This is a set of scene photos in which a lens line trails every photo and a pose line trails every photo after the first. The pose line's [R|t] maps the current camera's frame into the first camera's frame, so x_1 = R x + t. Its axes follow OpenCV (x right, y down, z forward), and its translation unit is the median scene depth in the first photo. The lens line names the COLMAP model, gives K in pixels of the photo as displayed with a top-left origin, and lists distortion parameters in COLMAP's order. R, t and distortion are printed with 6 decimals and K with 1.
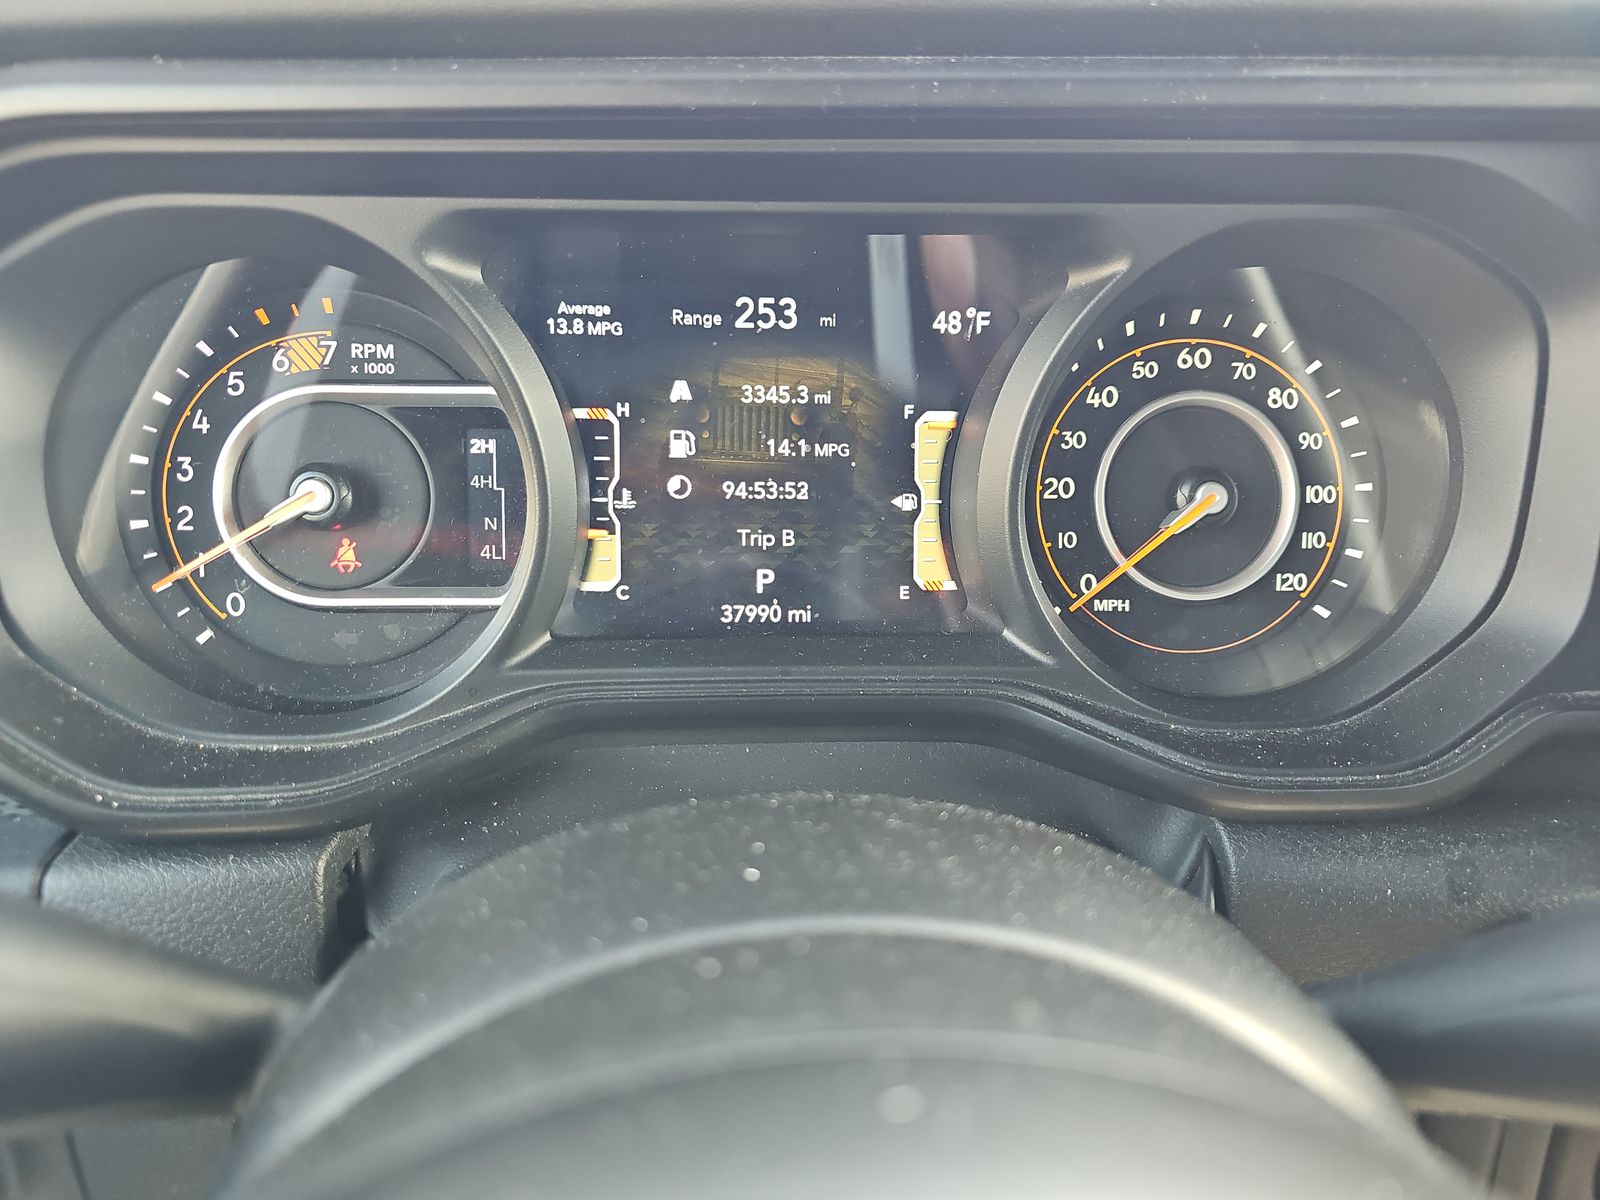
lens RADIAL K [[1066.4, 0, 800.0], [0, 1066.4, 600.0], [0, 0, 1]] dist [0.007497, 0.000680]
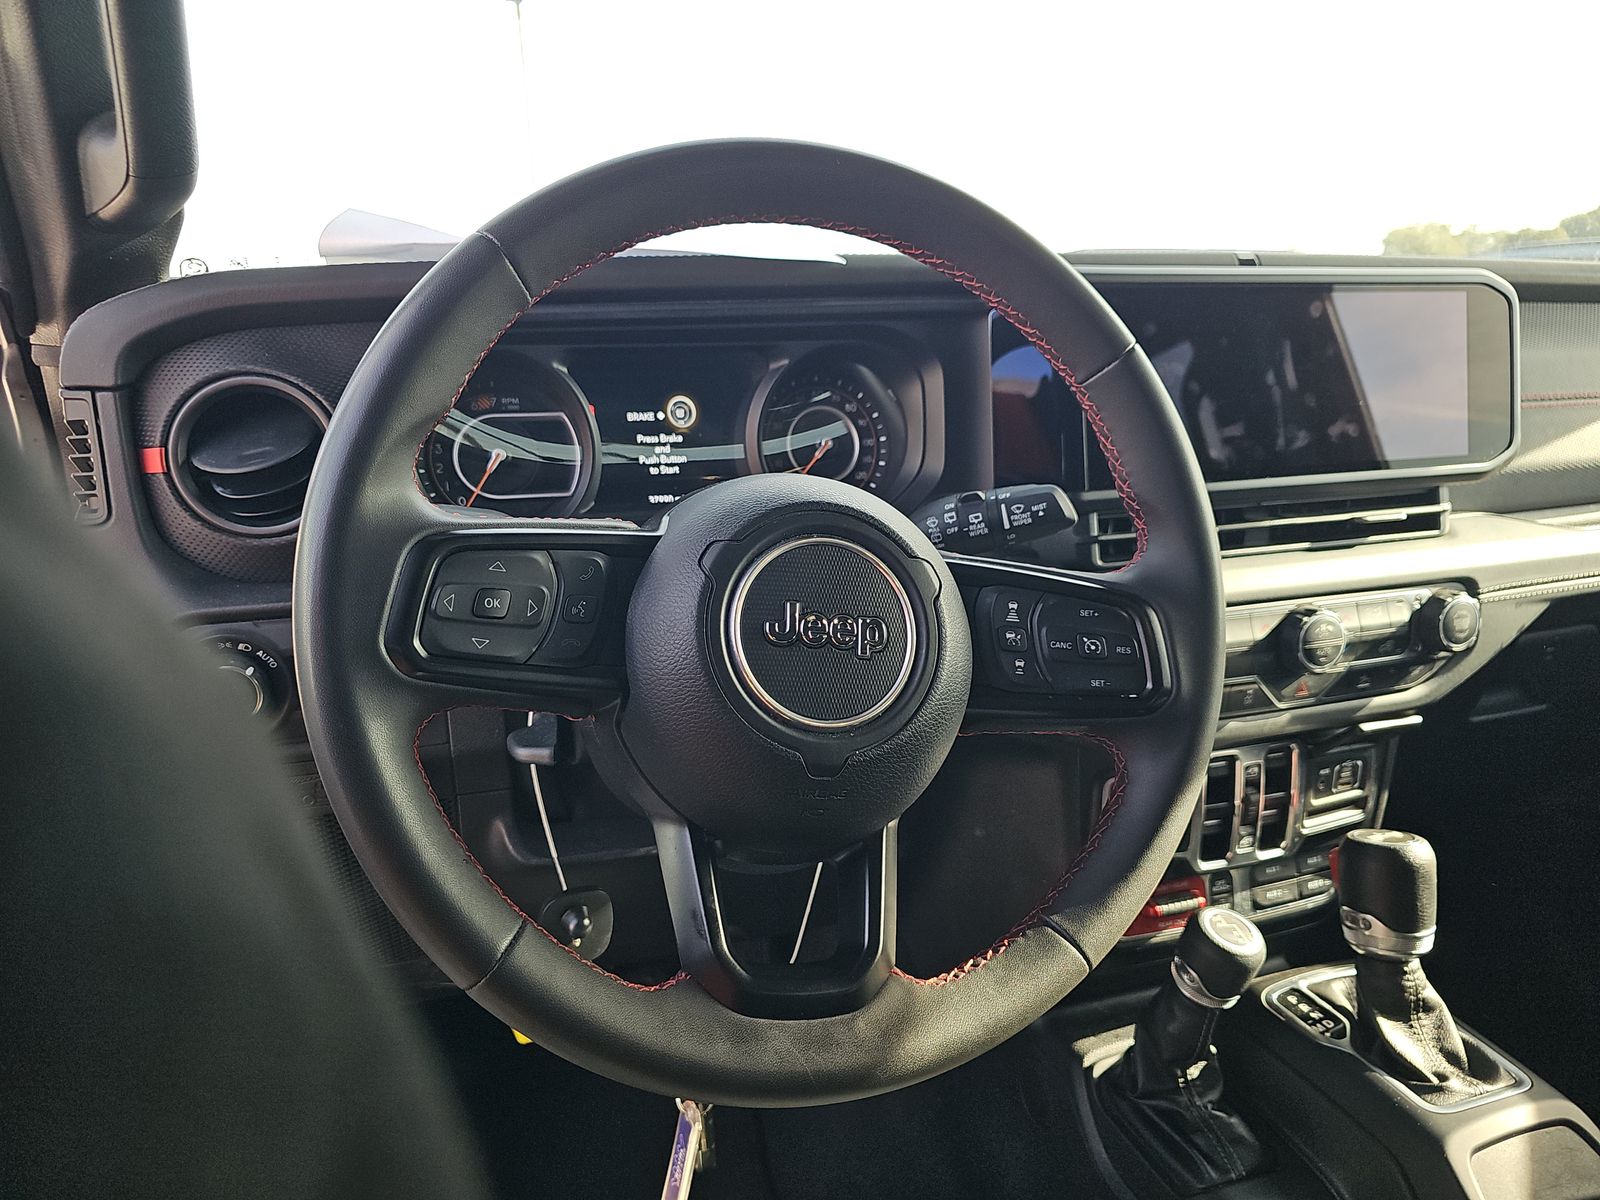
lens RADIAL K [[1066.4, 0, 800.0], [0, 1066.4, 600.0], [0, 0, 1]] dist [0.007497, 0.000680]
pose [[0.964416, -0.081806, 0.251414, -0.412821], [0.100063, 0.993128, -0.060690, 0.472769], [-0.244721, 0.083688, 0.965975, -1.625474]]
